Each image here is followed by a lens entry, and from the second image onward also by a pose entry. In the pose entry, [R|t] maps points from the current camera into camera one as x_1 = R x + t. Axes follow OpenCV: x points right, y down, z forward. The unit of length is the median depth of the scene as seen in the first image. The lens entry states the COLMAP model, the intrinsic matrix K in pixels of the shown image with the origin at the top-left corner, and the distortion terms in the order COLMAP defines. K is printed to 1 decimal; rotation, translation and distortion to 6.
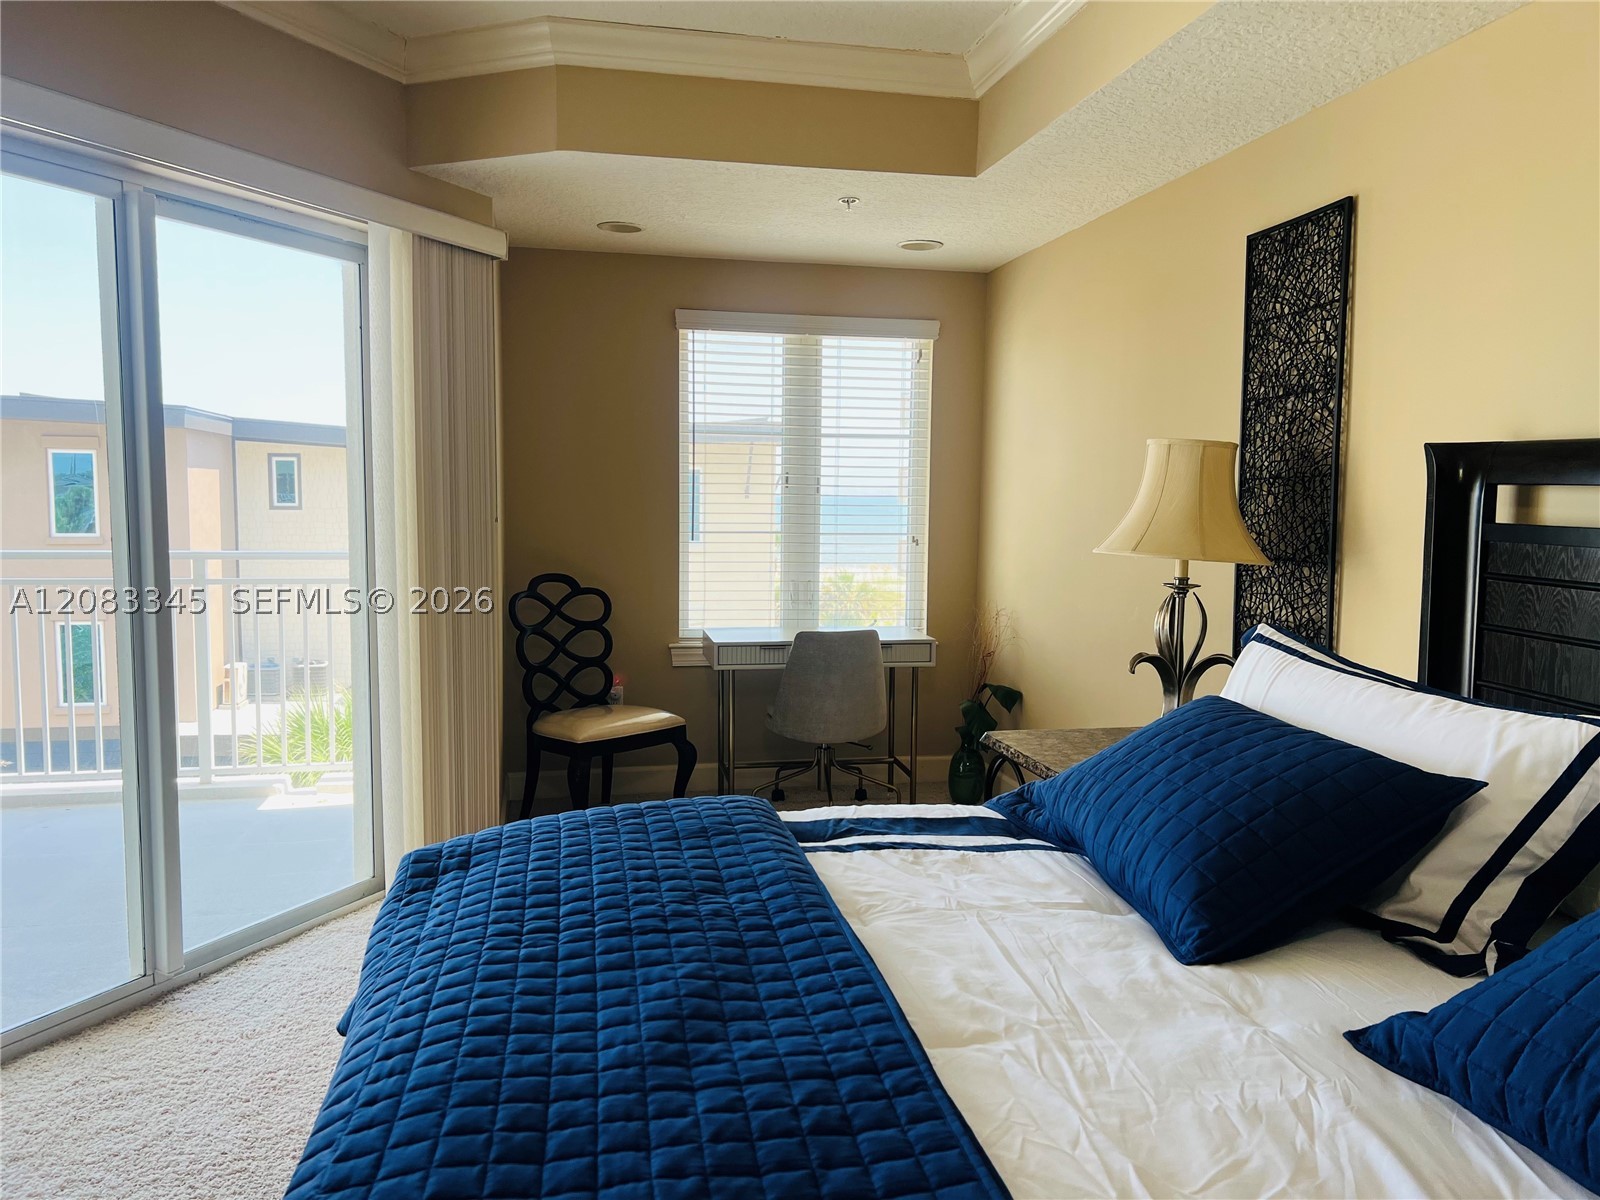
lens RADIAL K [[1214.4, 0, 800.0], [0, 1214.4, 600.0], [0, 0, 1]] dist [0.102990, -0.148779]
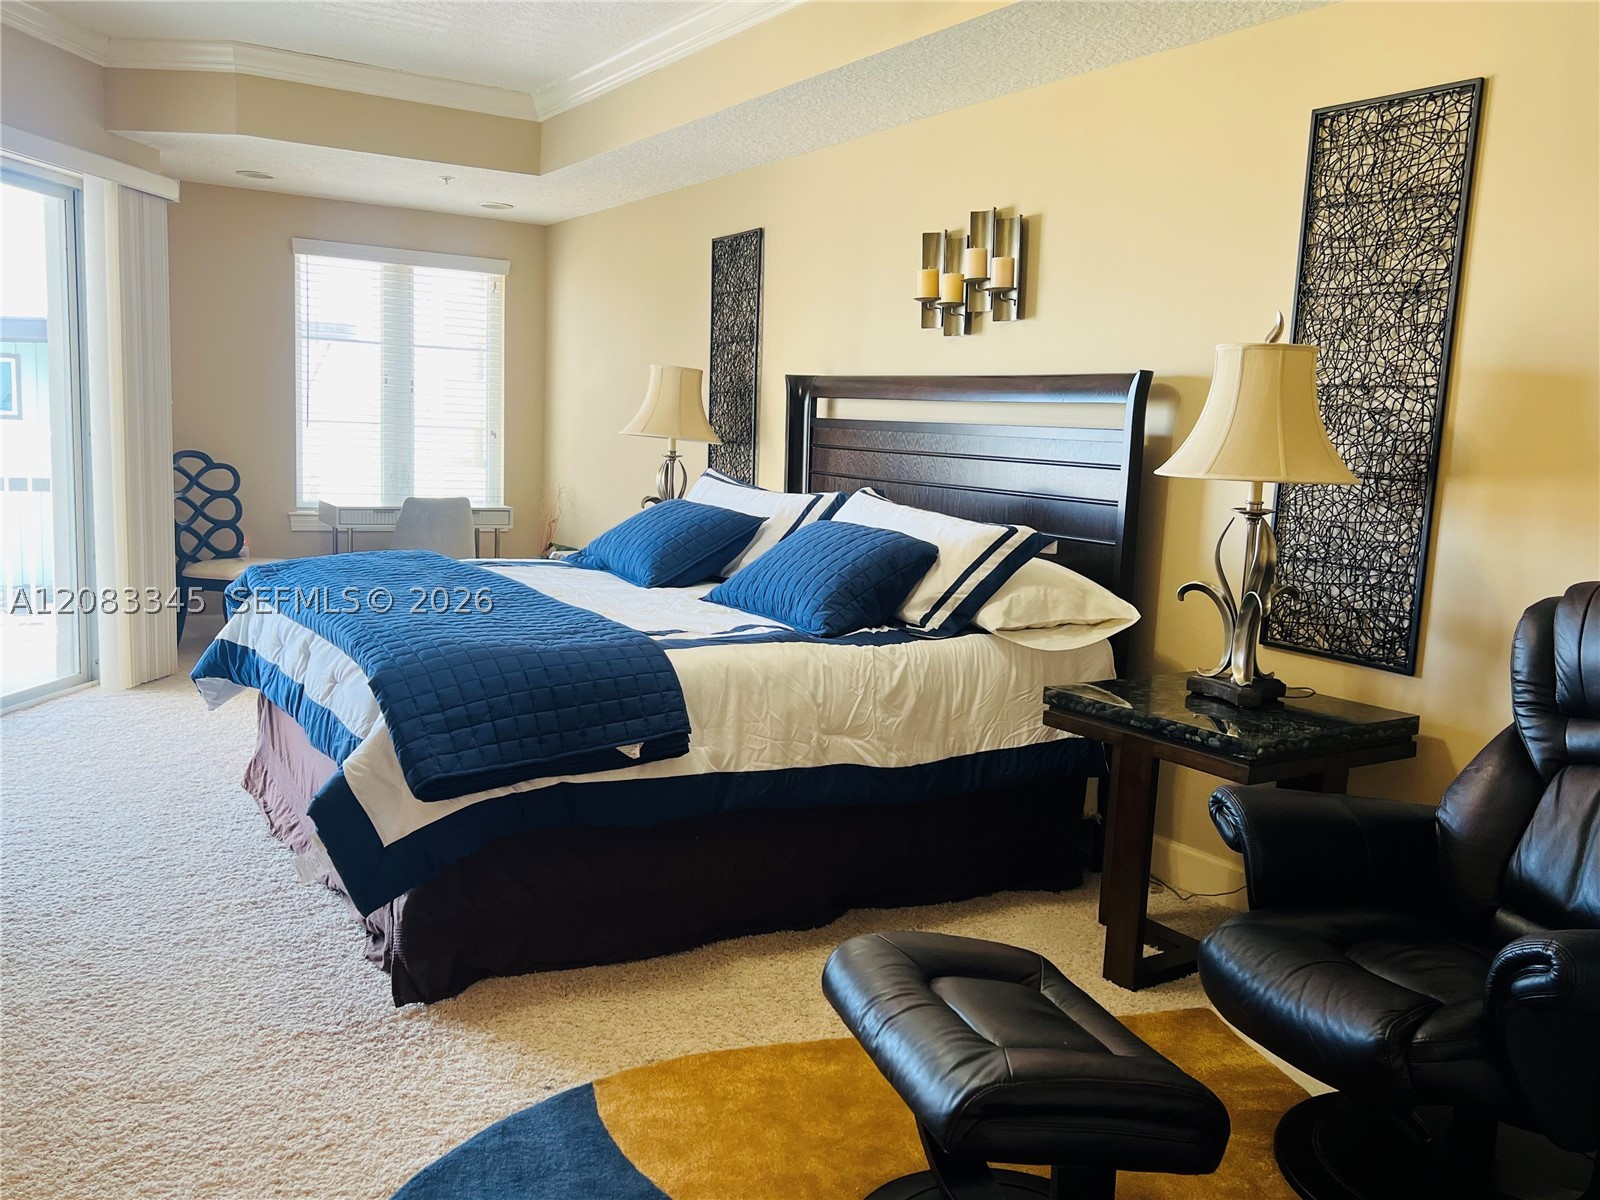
lens RADIAL K [[1356.5, 0, 795.2], [0, 1356.5, 611.2], [0, 0, 1]] dist [0.064607, -0.076635]
pose [[0.943812, -0.015170, 0.330136, -0.122585], [-0.003506, 0.998430, 0.055903, 0.084875], [-0.330466, -0.053920, 0.942277, -0.702417]]
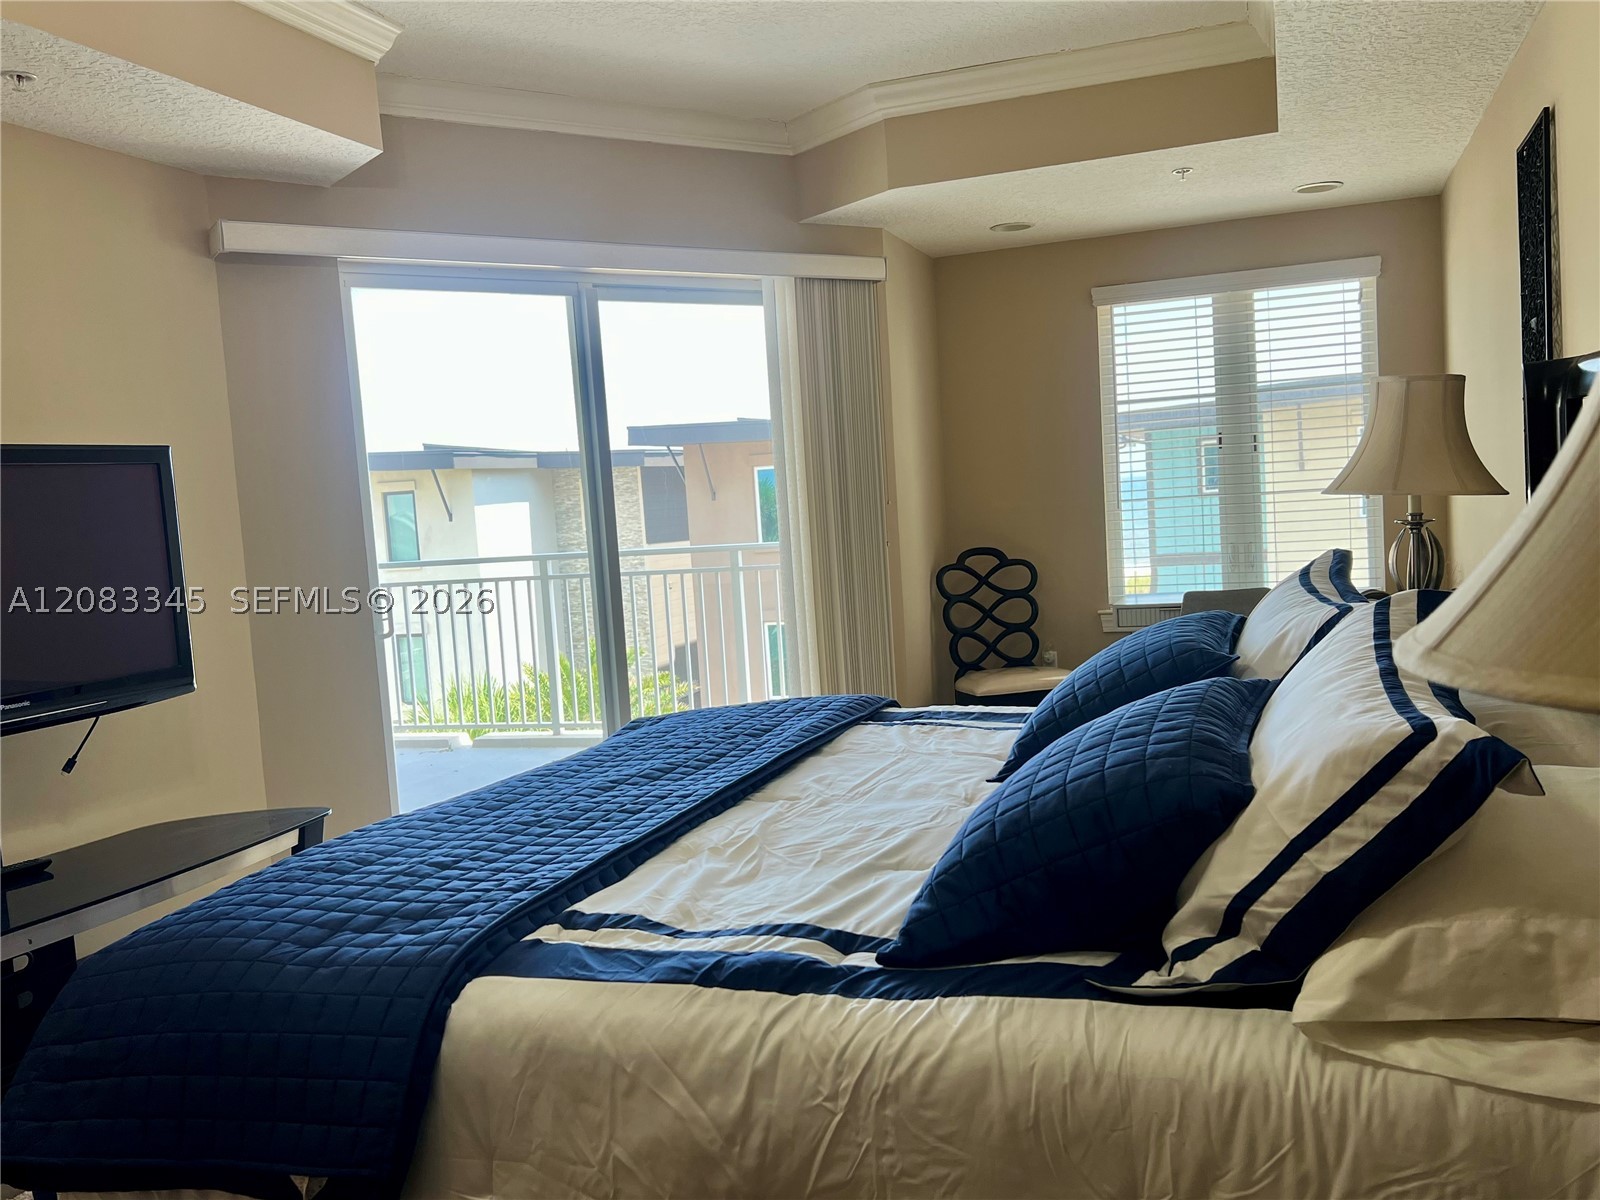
lens RADIAL K [[1356.5, 0, 795.2], [0, 1356.5, 611.2], [0, 0, 1]] dist [0.064607, -0.076635]
pose [[0.850034, -0.024244, -0.526169, 0.422809], [0.030250, 0.999538, 0.002814, 0.038722], [0.525858, -0.018309, 0.850375, -0.187775]]
